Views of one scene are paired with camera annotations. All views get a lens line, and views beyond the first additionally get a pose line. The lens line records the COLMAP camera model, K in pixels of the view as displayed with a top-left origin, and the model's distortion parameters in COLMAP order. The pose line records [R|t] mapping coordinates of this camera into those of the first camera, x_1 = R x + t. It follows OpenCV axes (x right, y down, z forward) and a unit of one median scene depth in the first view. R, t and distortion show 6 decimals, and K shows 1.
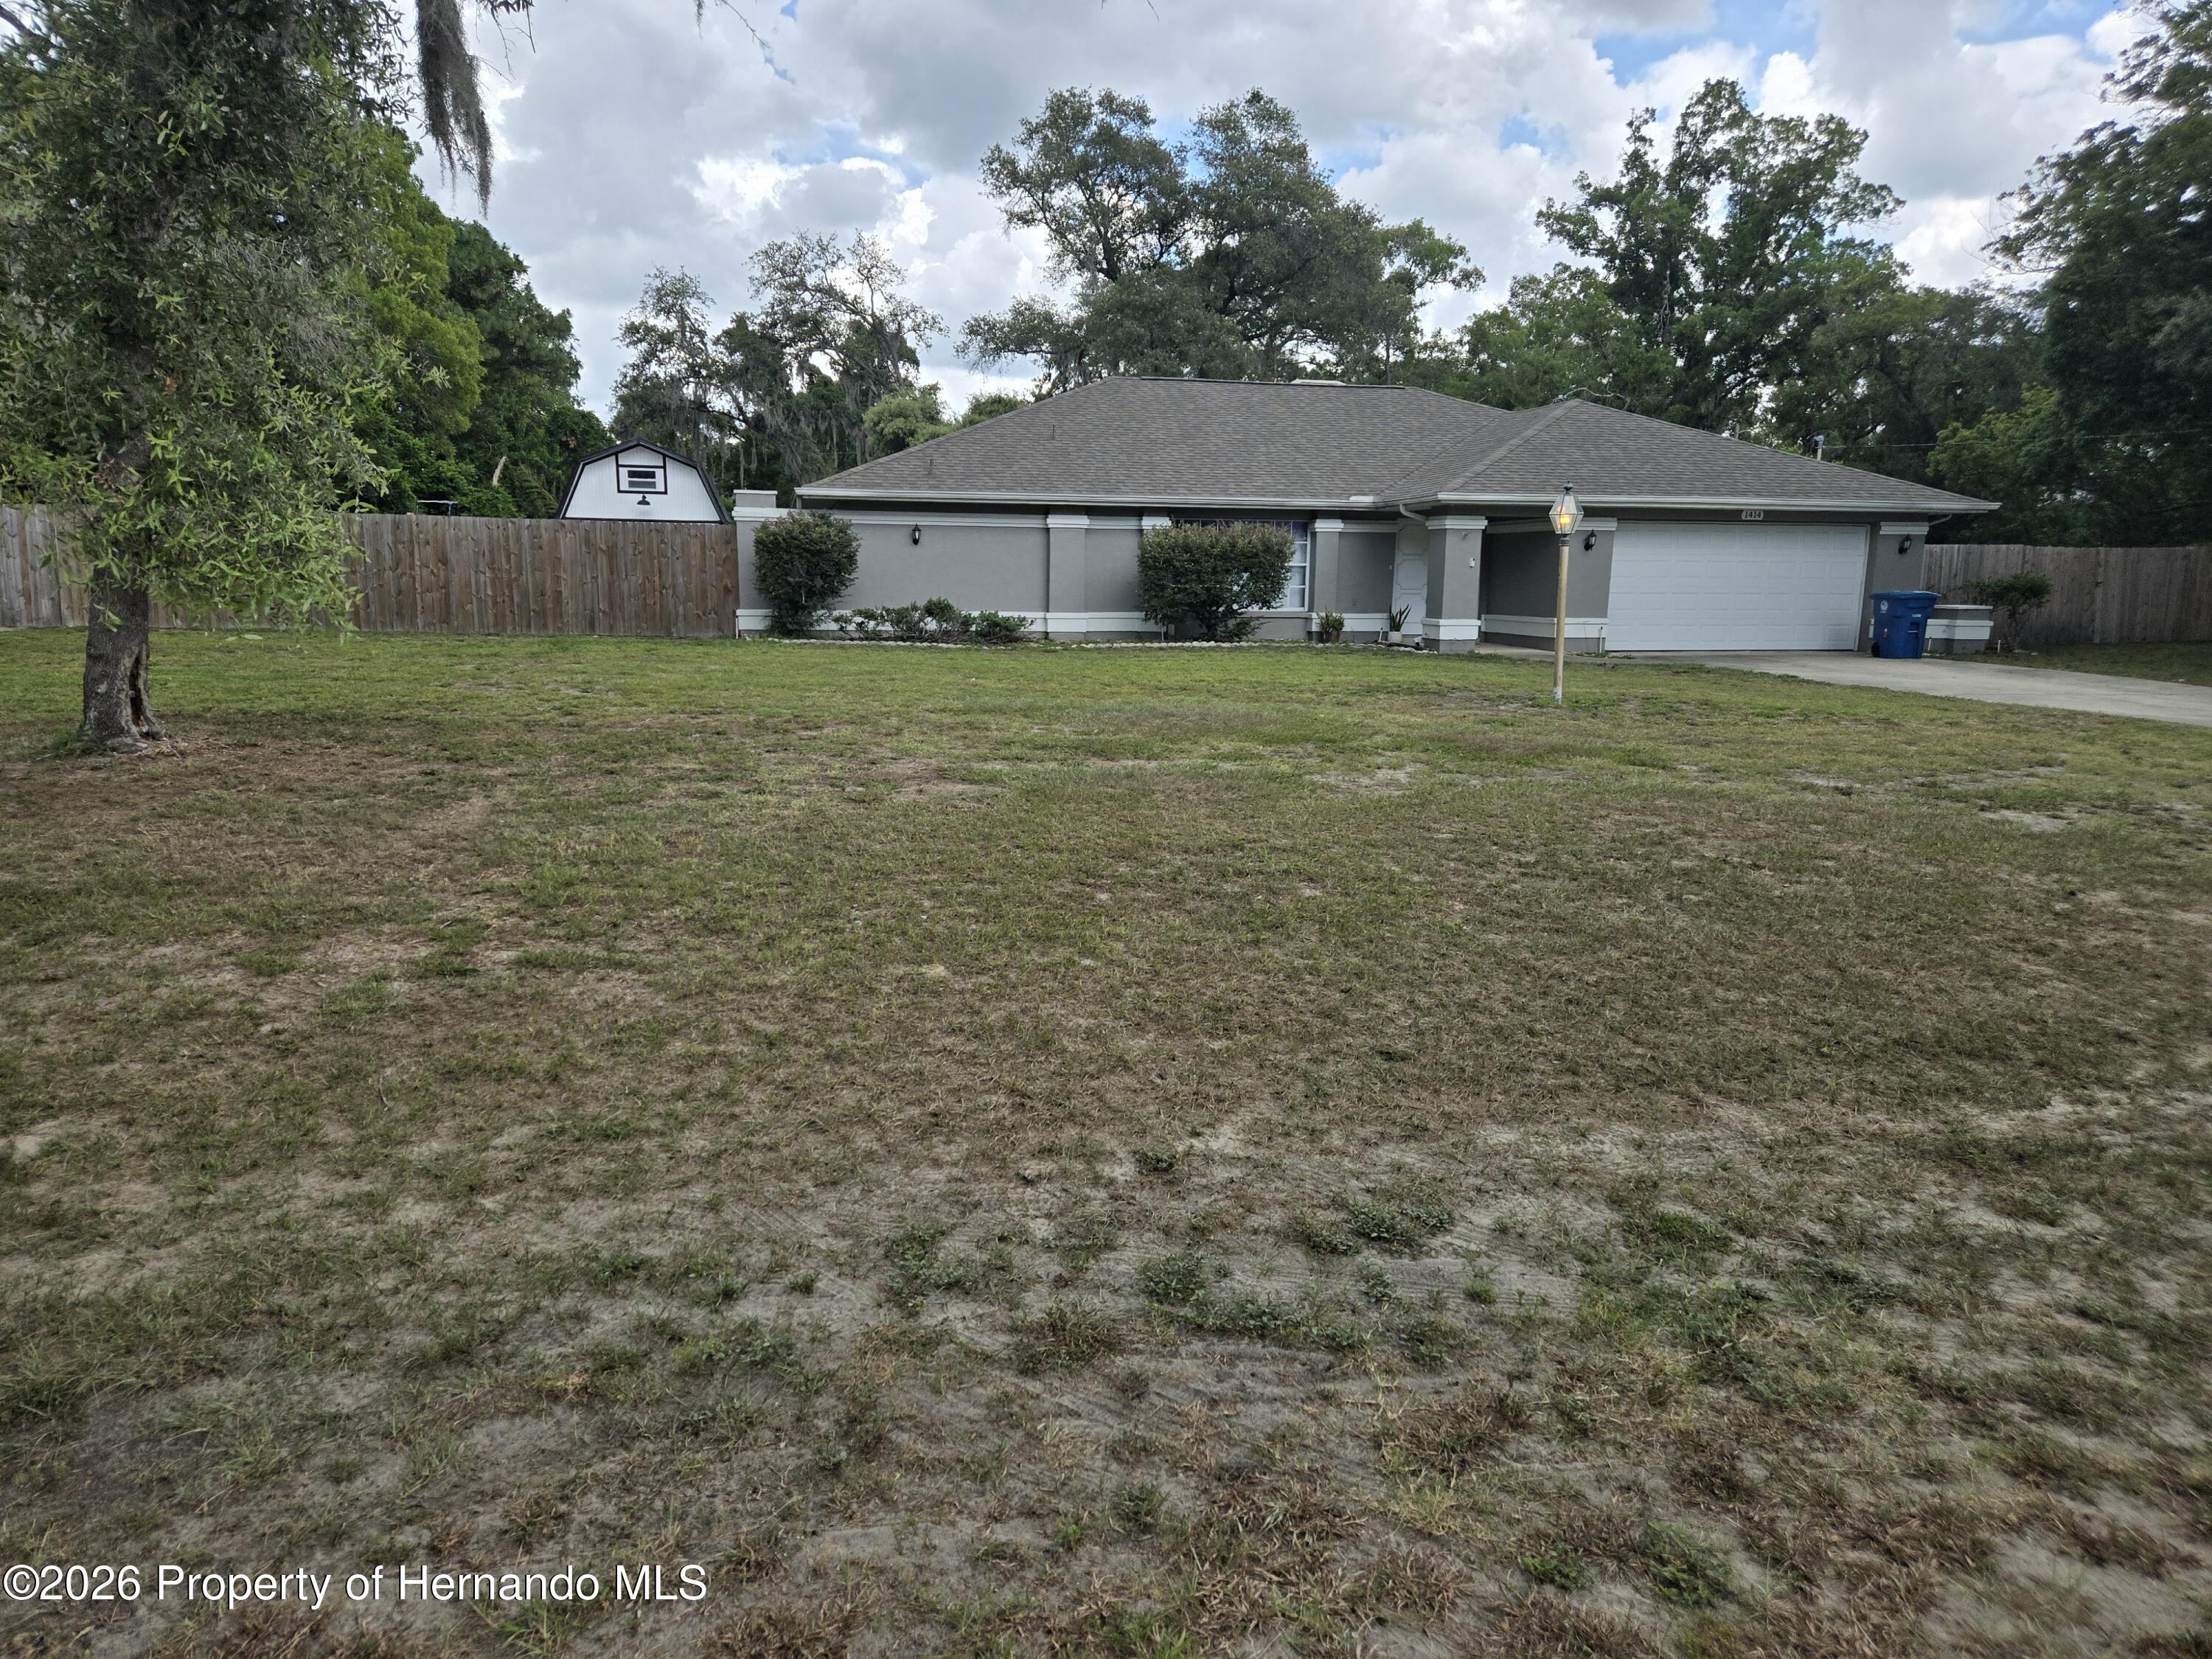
lens RADIAL K [[1457.2, 0, 1110.1], [0, 1457.2, 819.0], [0, 0, 1]] dist [0.076461, -0.065177]
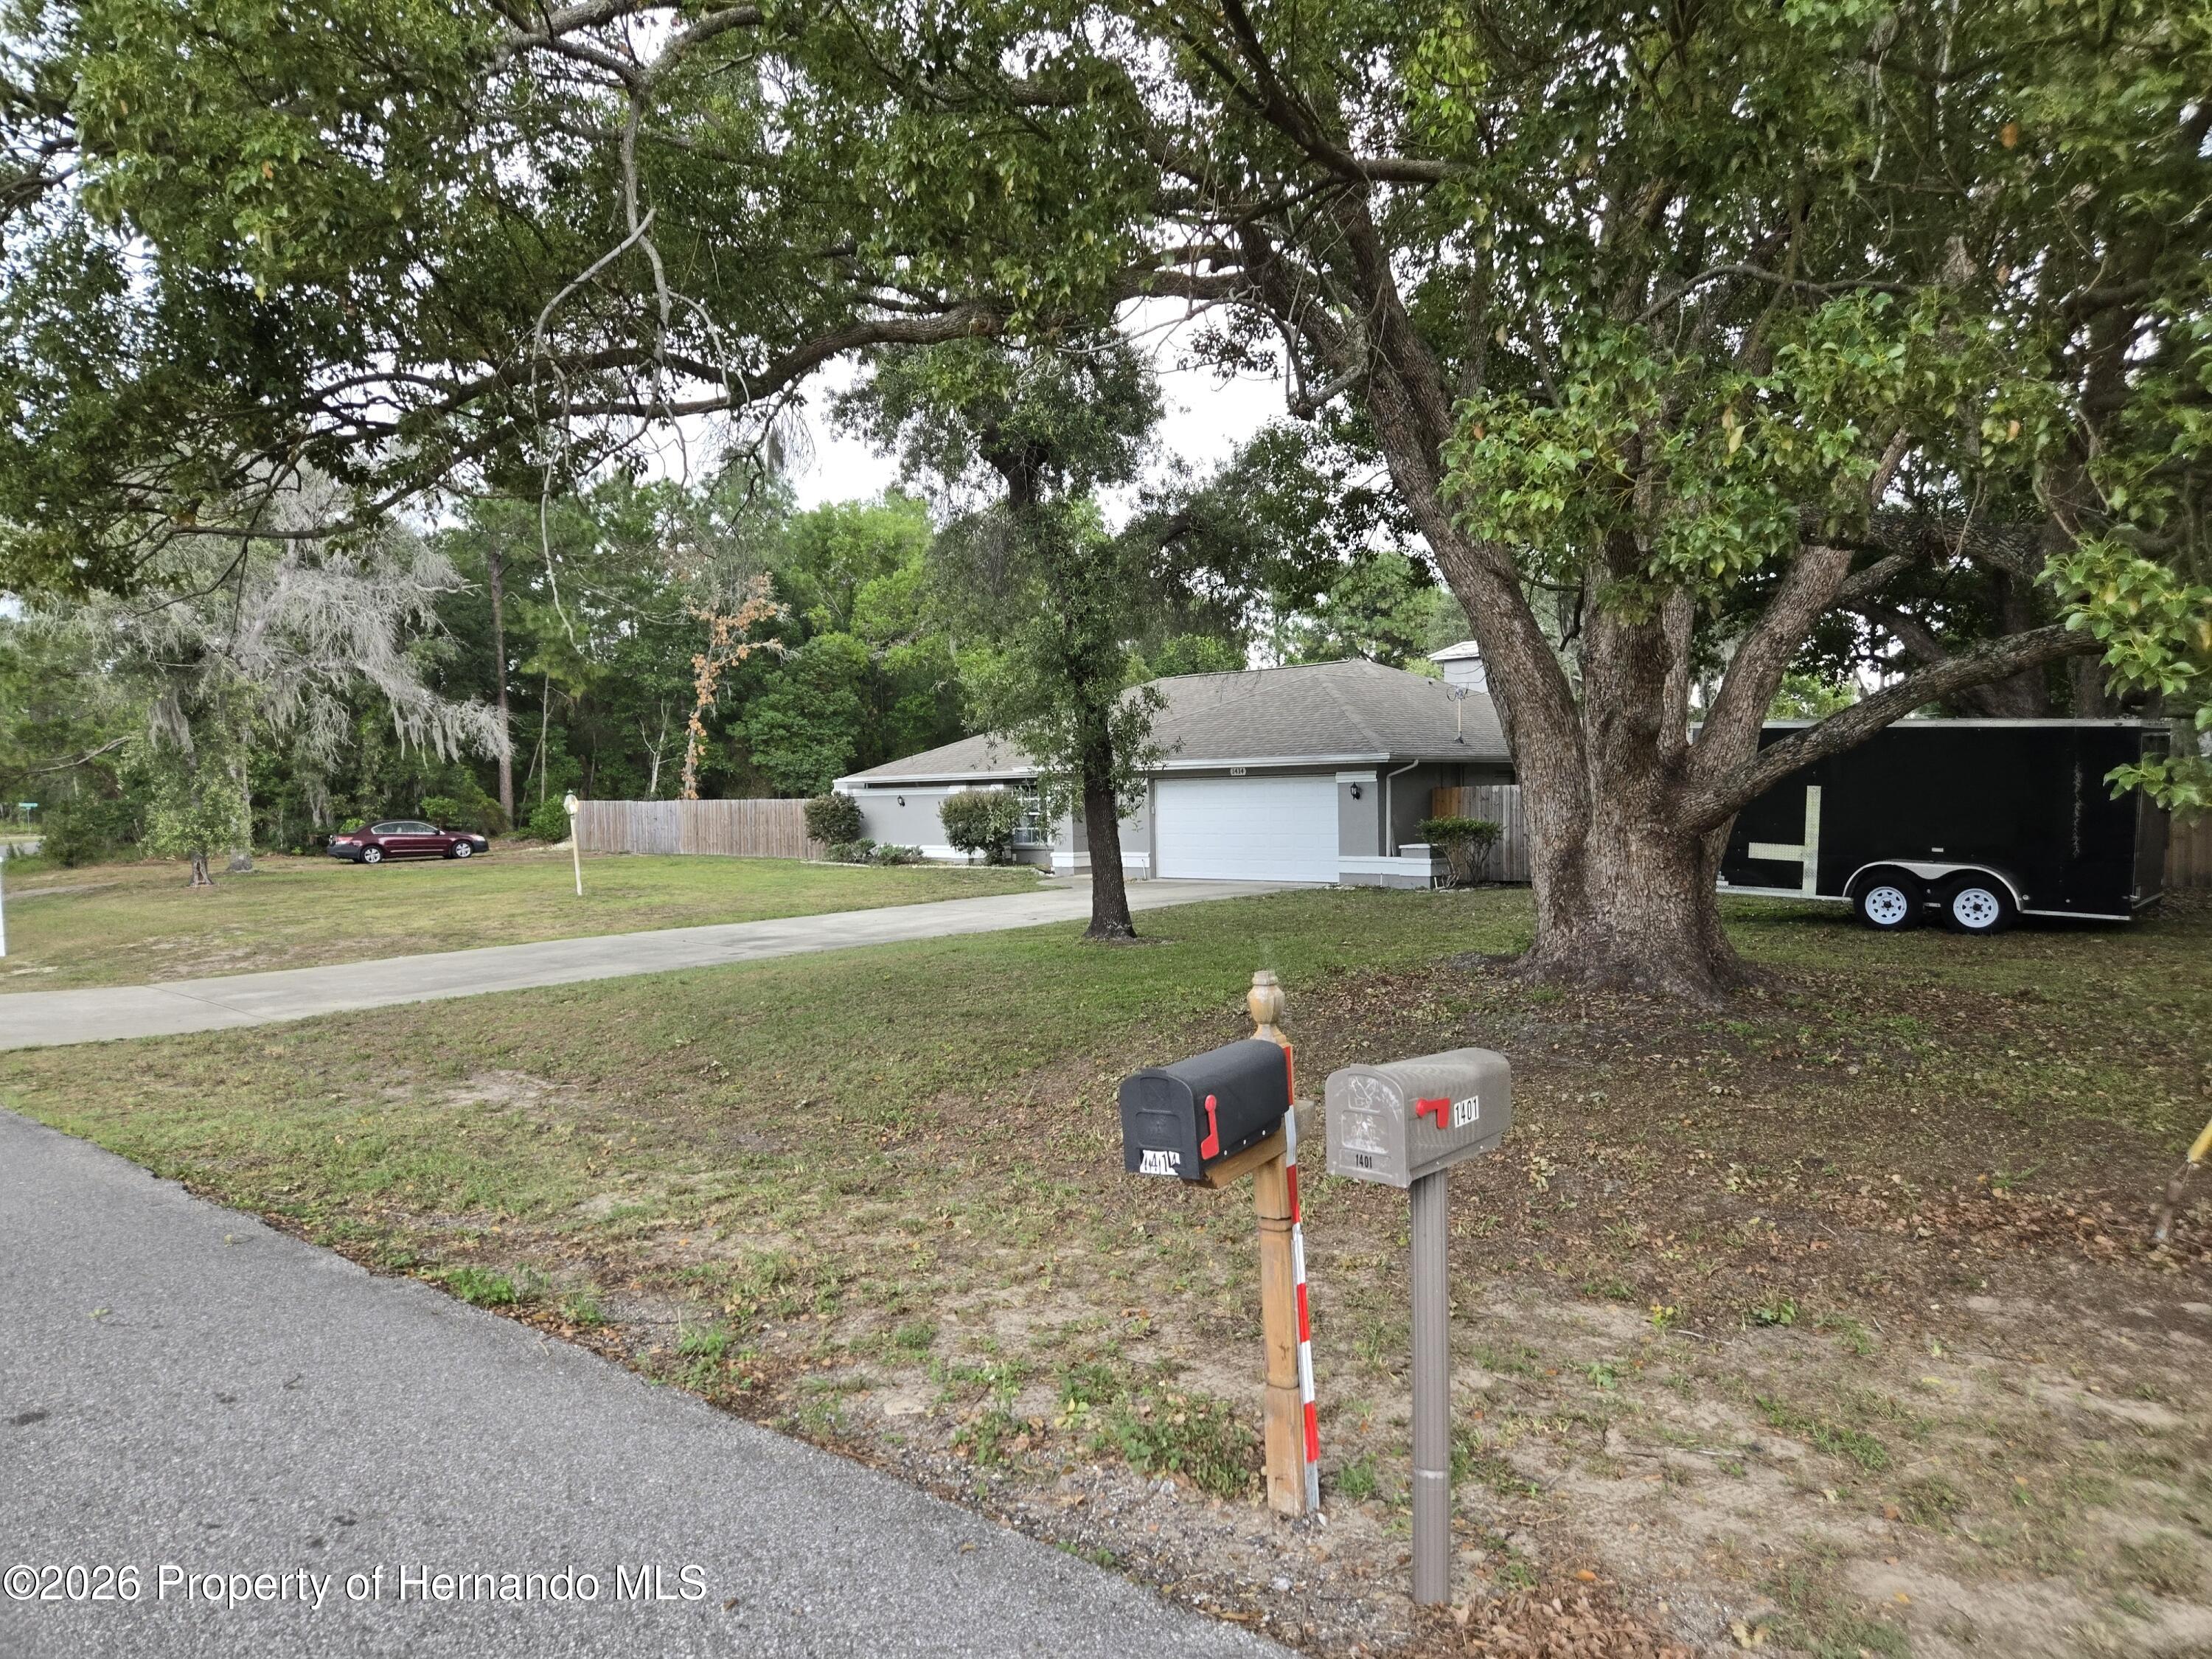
lens RADIAL K [[1461.0, 0, 1118.3], [0, 1461.0, 831.6], [0, 0, 1]] dist [0.078230, -0.068105]
pose [[0.581105, -0.005051, -0.813813, 1.229216], [-0.112370, 0.989905, -0.086381, -0.034629], [0.806033, 0.141645, 0.574671, 0.201483]]
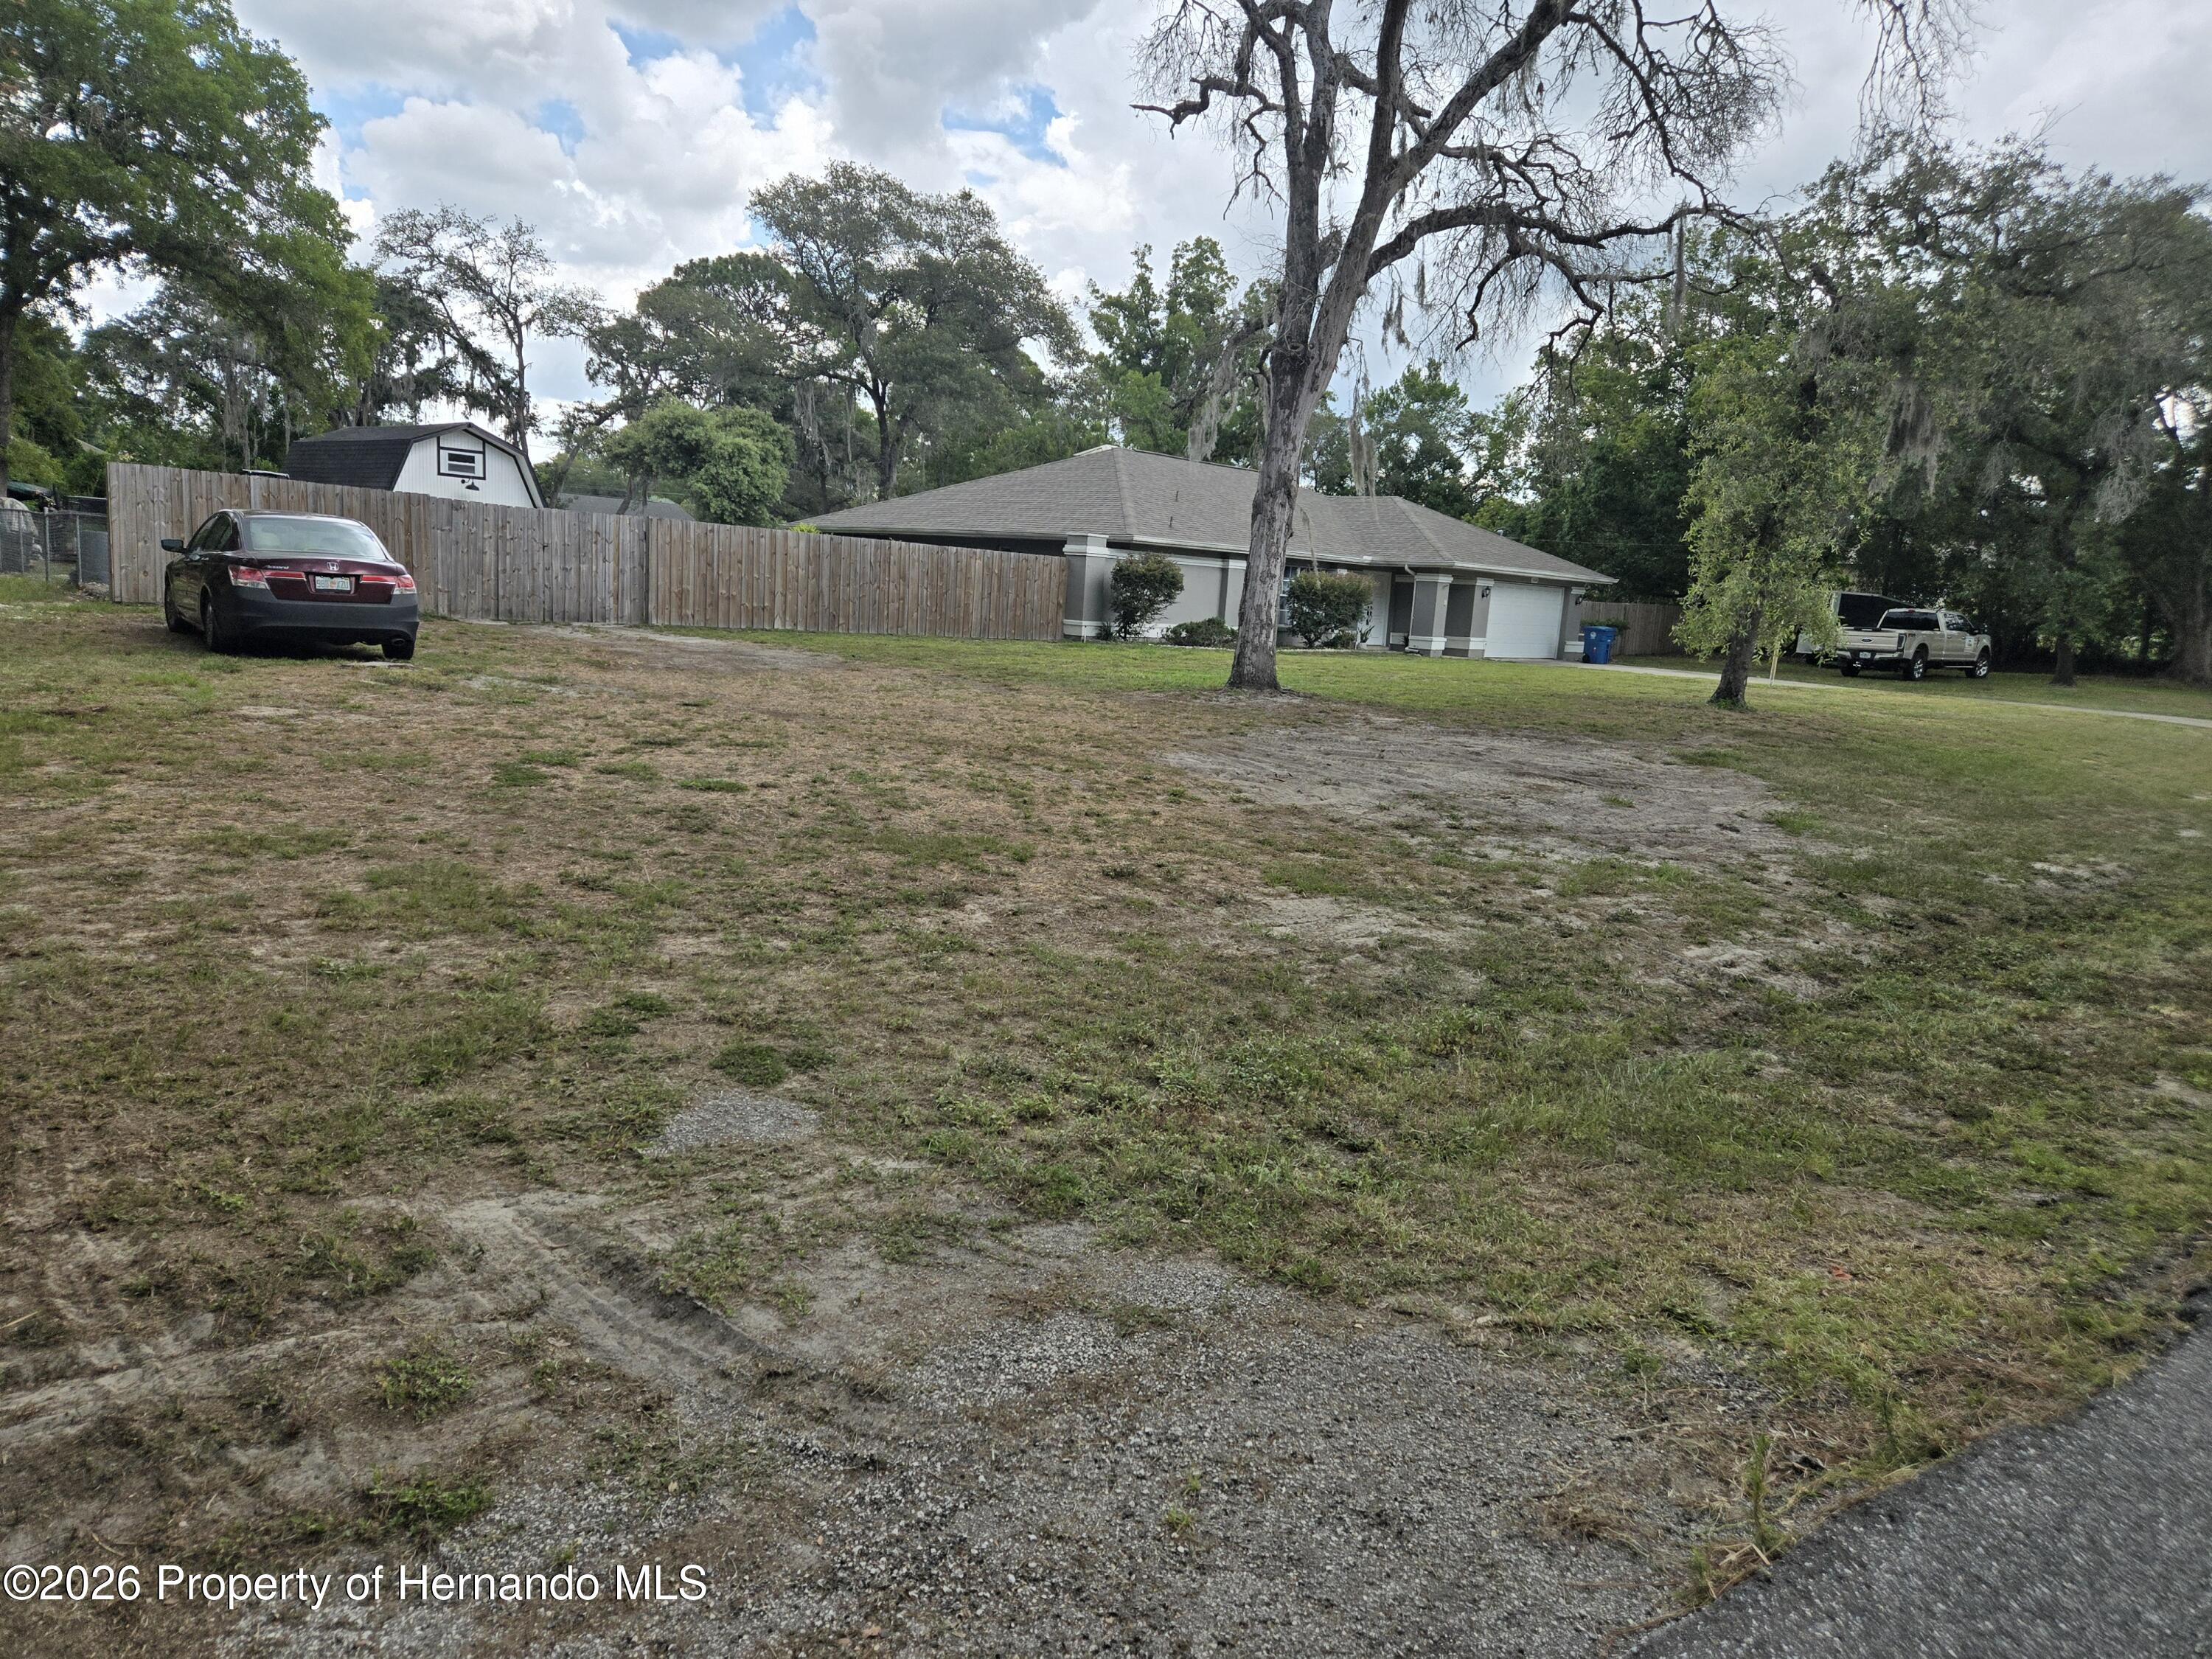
lens RADIAL K [[1418.4, 0, 1059.6], [0, 1418.4, 826.4], [0, 0, 1]] dist [0.000808, 0.159920]
pose [[0.839358, -0.051136, 0.541169, -0.854241], [0.039062, 0.998666, 0.033779, 0.003627], [-0.542174, -0.007214, 0.840235, -0.090102]]
